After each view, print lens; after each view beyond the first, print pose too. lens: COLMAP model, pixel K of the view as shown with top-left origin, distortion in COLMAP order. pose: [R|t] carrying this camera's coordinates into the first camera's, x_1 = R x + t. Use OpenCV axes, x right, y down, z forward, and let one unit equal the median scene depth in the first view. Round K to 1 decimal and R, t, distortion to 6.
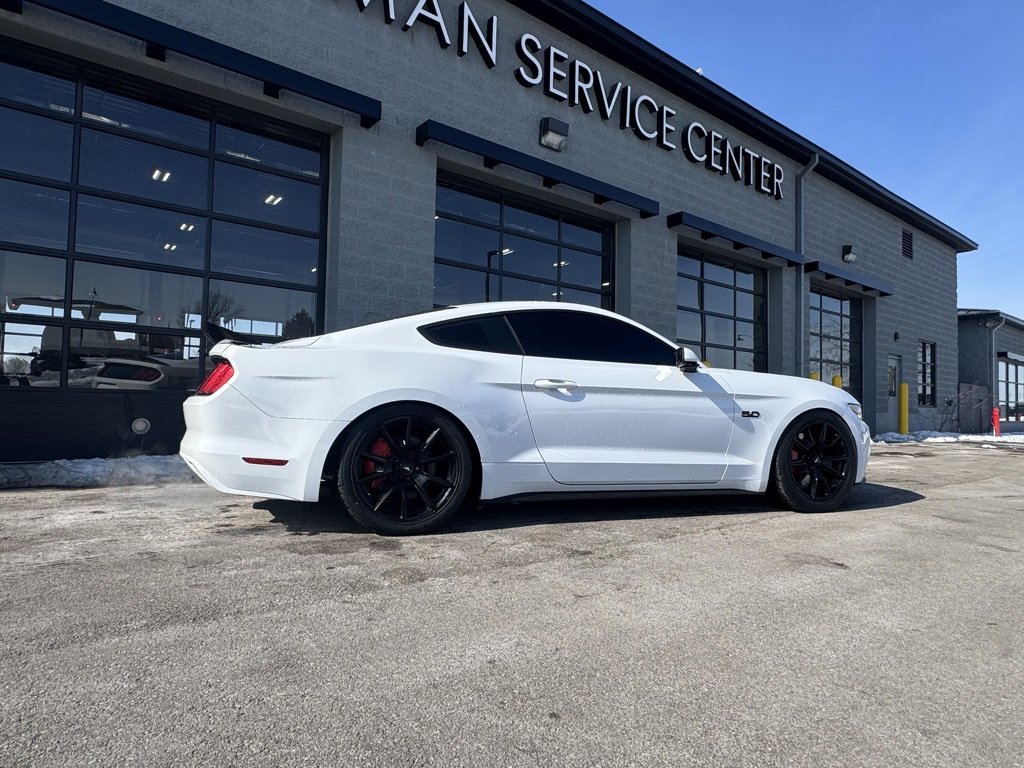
lens RADIAL K [[588.9, 0, 492.1], [0, 588.9, 387.0], [0, 0, 1]] dist [-0.003404, -0.000333]
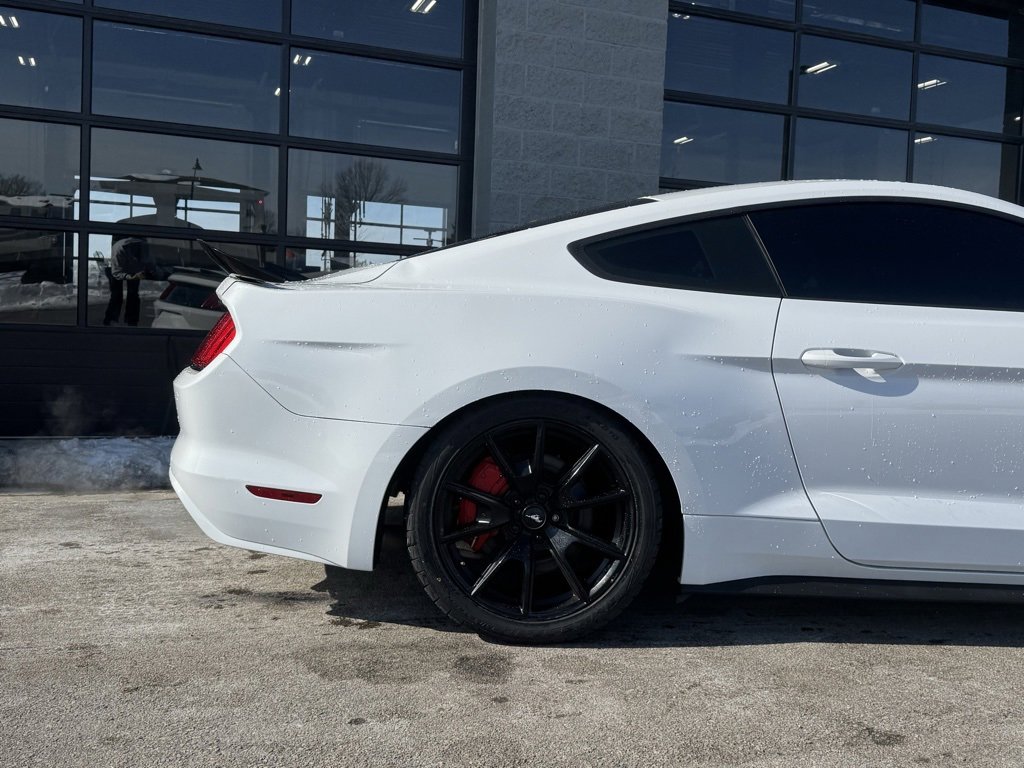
lens RADIAL K [[950.0, 0, 512.0], [0, 950.0, 384.0], [0, 0, 1]] dist [0.158559, -0.272961]
pose [[0.958113, 0.030400, -0.284774, 0.070203], [-0.006824, 0.996491, 0.083421, -0.048880], [0.286310, -0.077984, 0.954958, 0.172928]]
